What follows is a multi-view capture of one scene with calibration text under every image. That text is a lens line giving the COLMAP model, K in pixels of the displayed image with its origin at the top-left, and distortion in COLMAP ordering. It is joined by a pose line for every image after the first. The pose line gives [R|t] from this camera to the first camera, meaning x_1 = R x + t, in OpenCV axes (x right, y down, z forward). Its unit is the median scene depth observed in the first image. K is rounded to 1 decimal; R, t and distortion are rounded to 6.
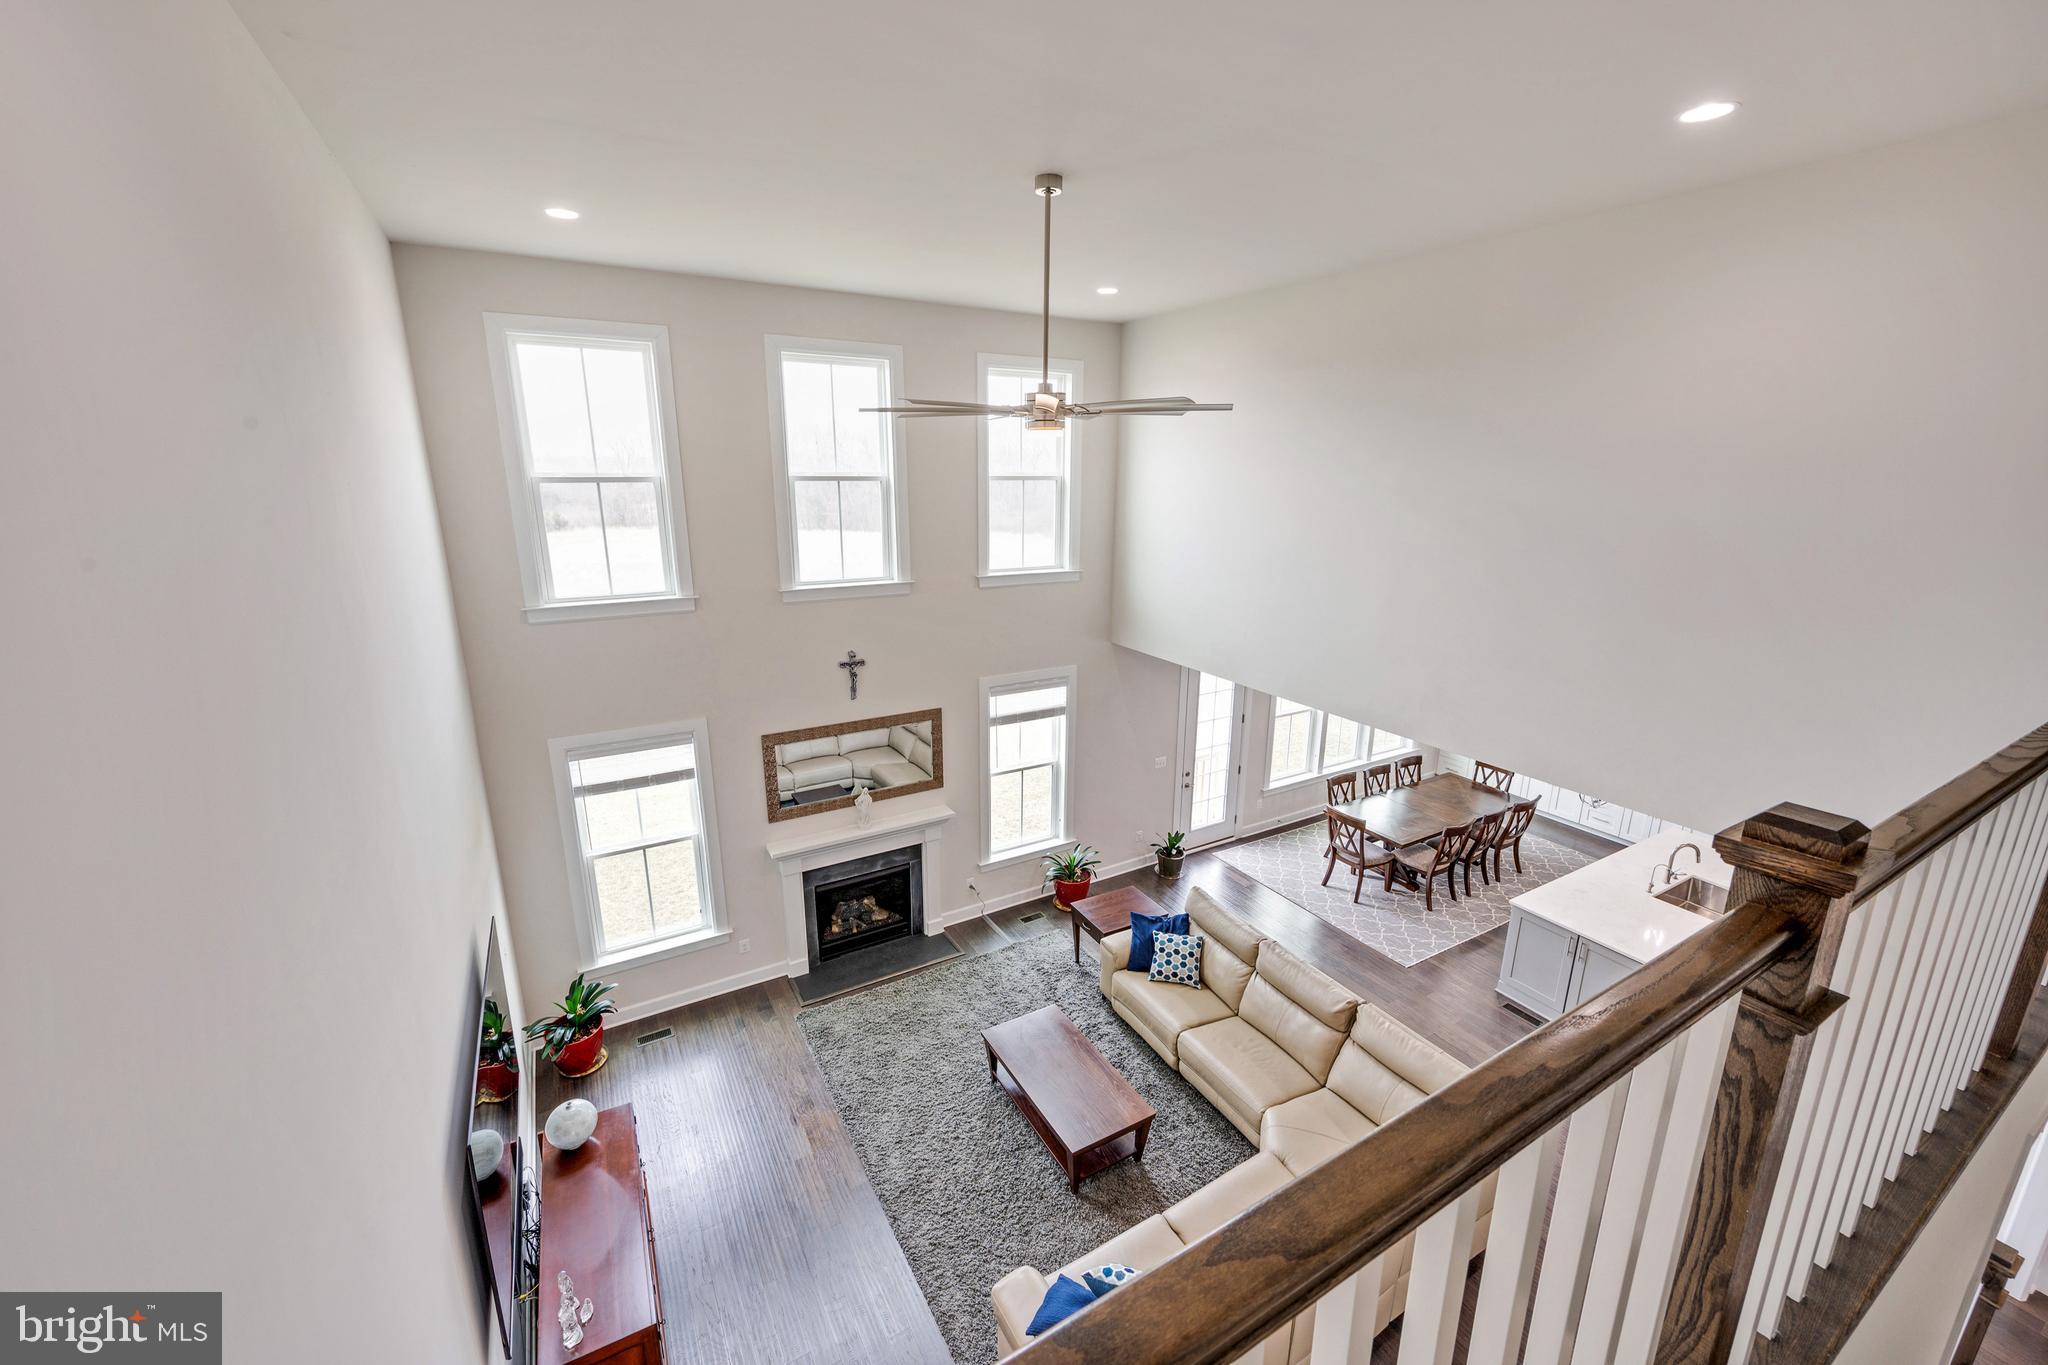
lens RADIAL K [[803.2, 0, 1018.8], [0, 803.2, 674.8], [0, 0, 1]] dist [0.006150, 0.000110]
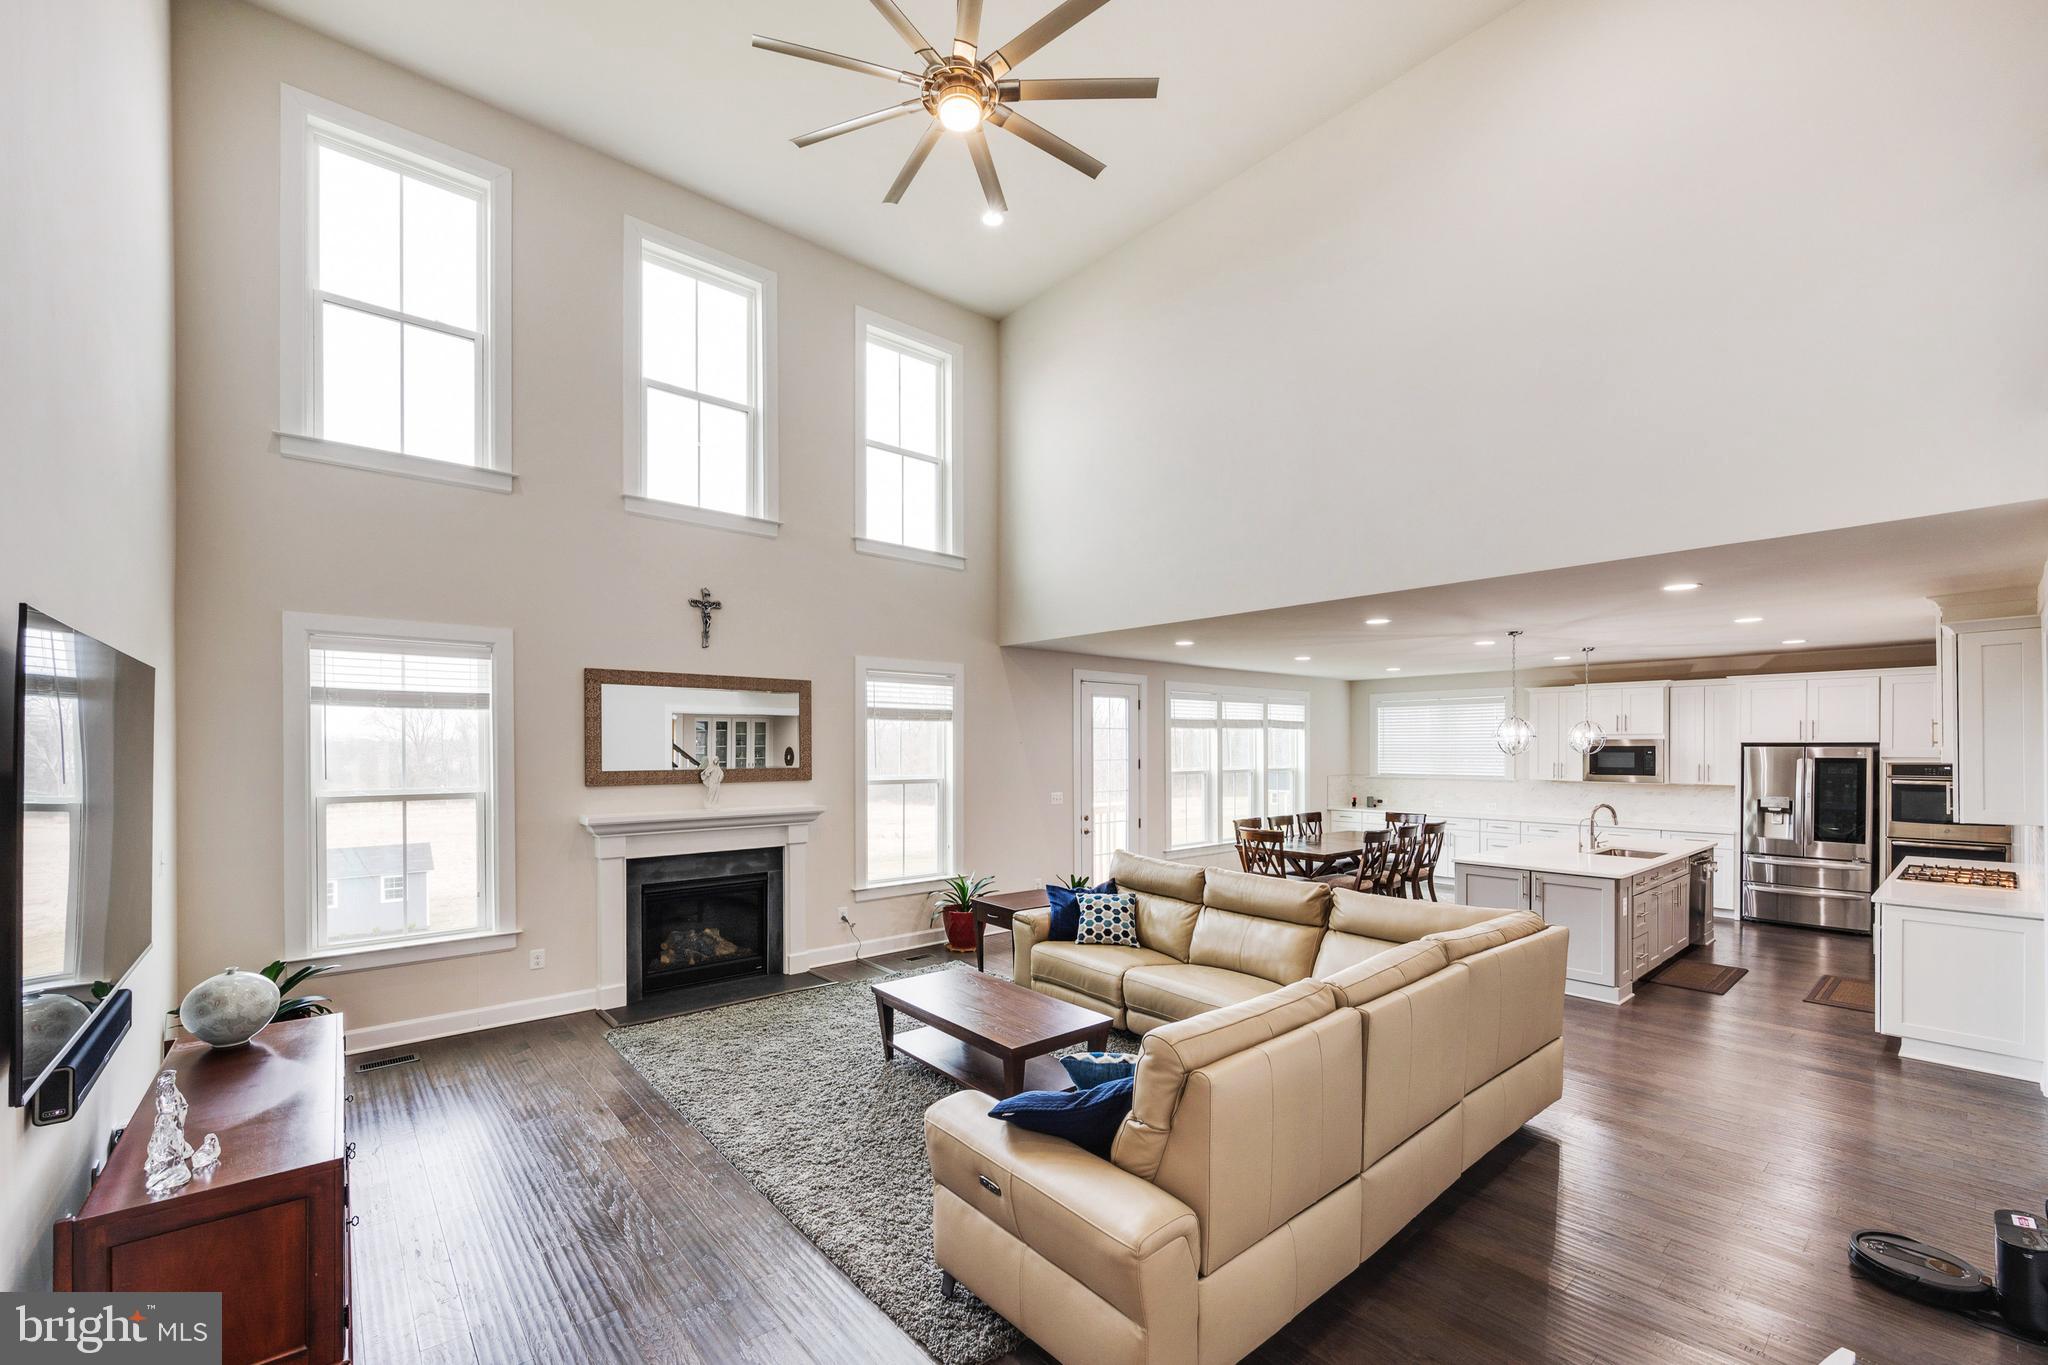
lens RADIAL K [[856.1, 0, 1036.0], [0, 856.1, 547.6], [0, 0, 1]] dist [0.001932, -0.000072]
pose [[0.984798, -0.006827, 0.173572, -0.022479], [0.050060, 0.967989, -0.245952, 0.178040], [-0.166336, 0.250901, 0.953615, 0.074129]]
